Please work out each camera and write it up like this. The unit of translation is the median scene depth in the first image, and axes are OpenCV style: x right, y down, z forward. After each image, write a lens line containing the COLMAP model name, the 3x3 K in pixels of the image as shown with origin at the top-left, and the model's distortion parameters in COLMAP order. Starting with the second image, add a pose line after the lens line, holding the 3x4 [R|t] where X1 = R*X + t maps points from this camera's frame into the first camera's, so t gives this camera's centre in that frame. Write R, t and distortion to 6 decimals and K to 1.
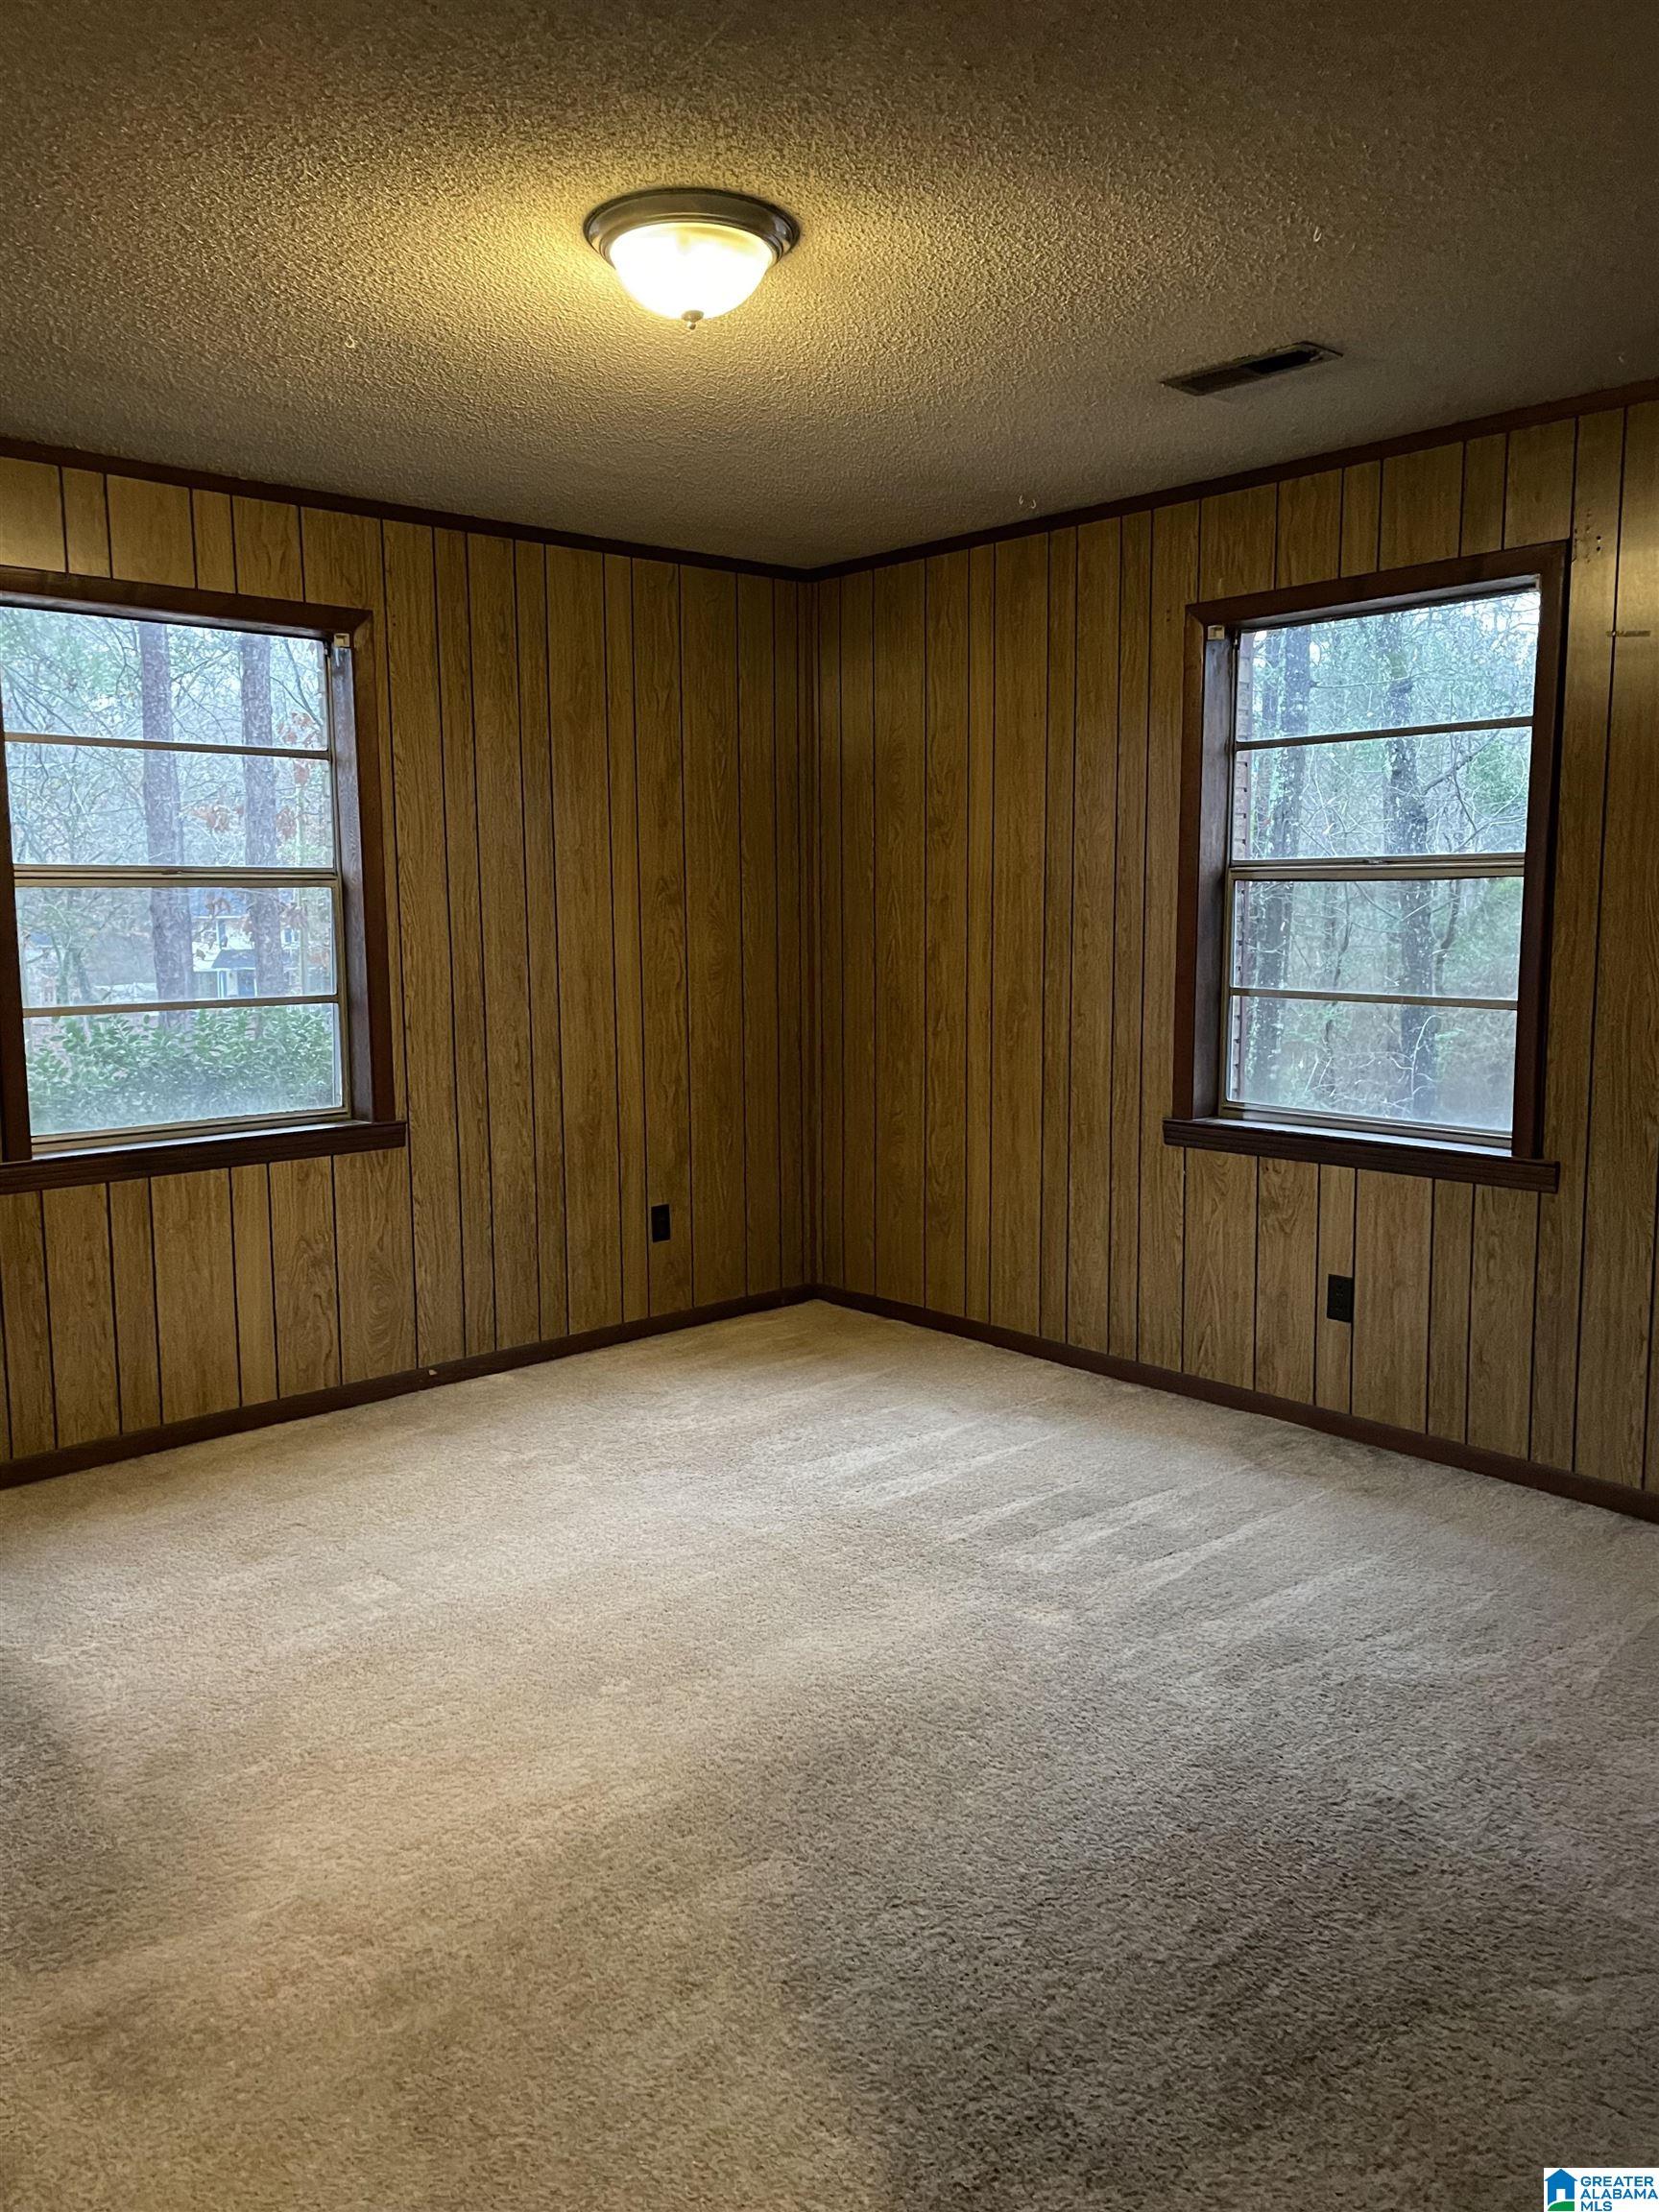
lens RADIAL K [[1668.6, 0, 829.5], [0, 1668.6, 1106.0], [0, 0, 1]] dist [0.005130, -0.051785]
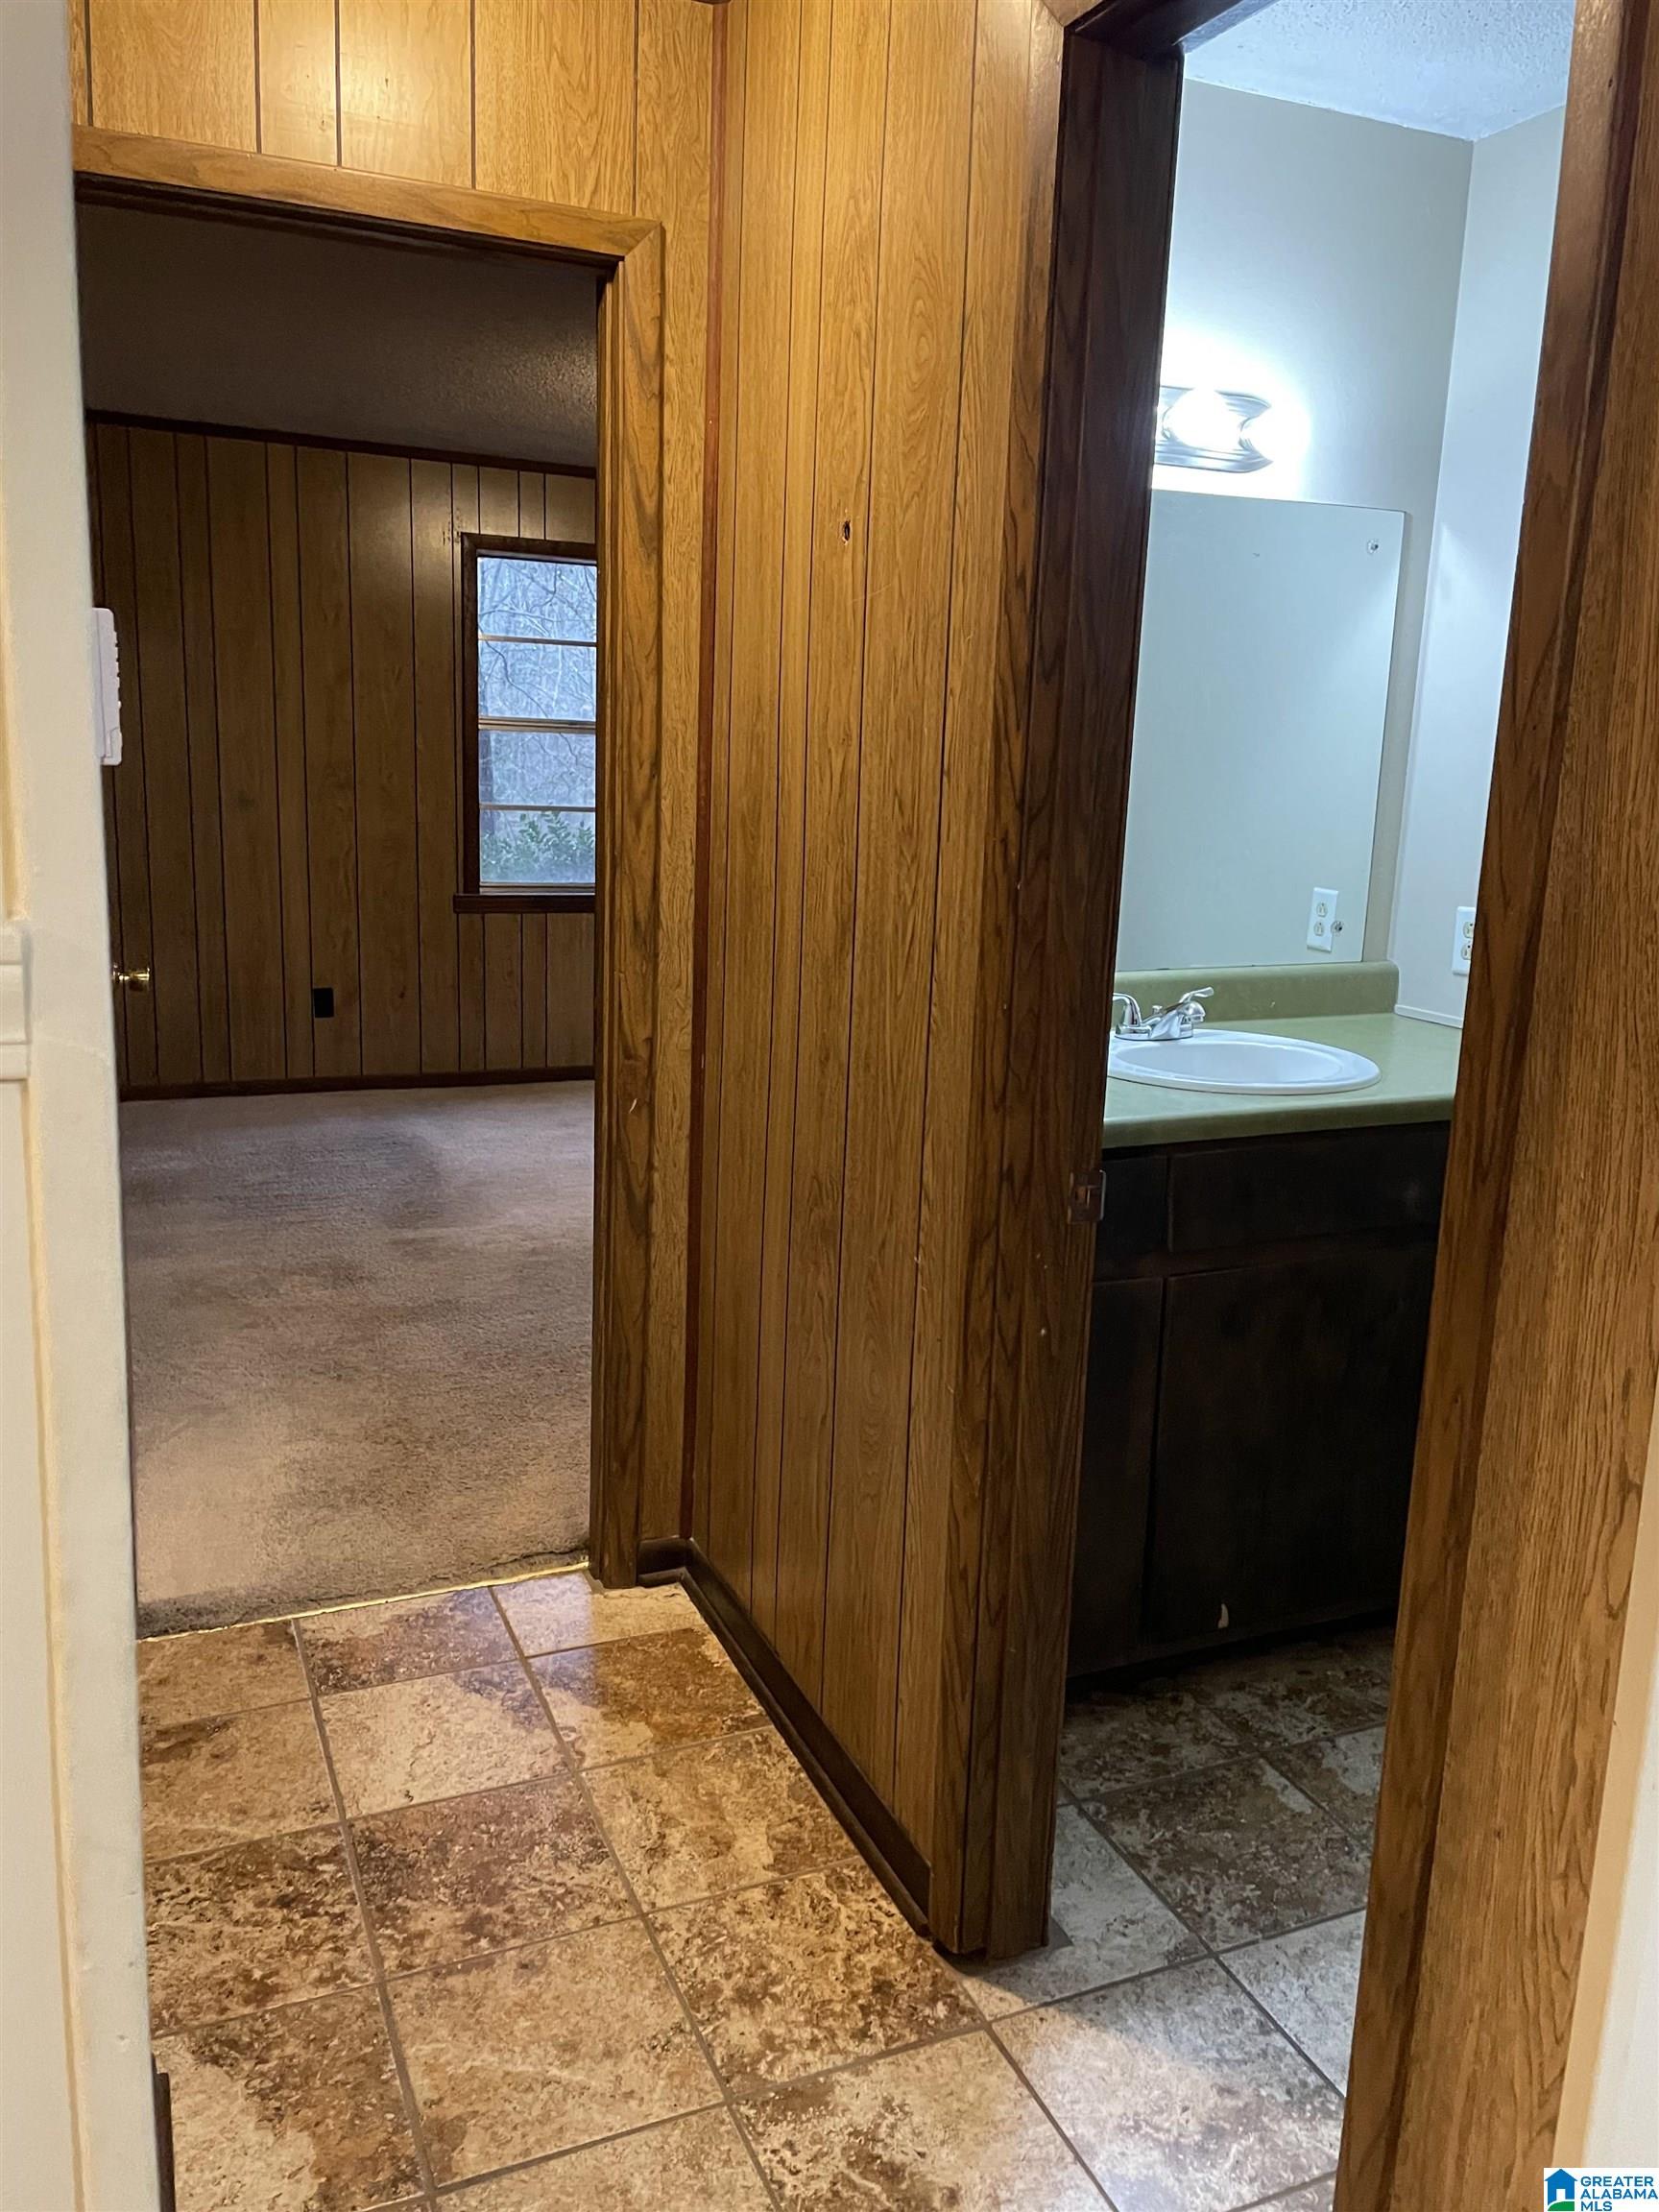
lens RADIAL K [[1668.6, 0, 829.5], [0, 1668.6, 1106.0], [0, 0, 1]] dist [0.005130, -0.051785]
pose [[0.943865, 0.111094, -0.311091, 0.610137], [-0.087474, 0.992190, 0.088923, 0.097930], [0.318540, -0.056719, 0.946211, -0.746951]]
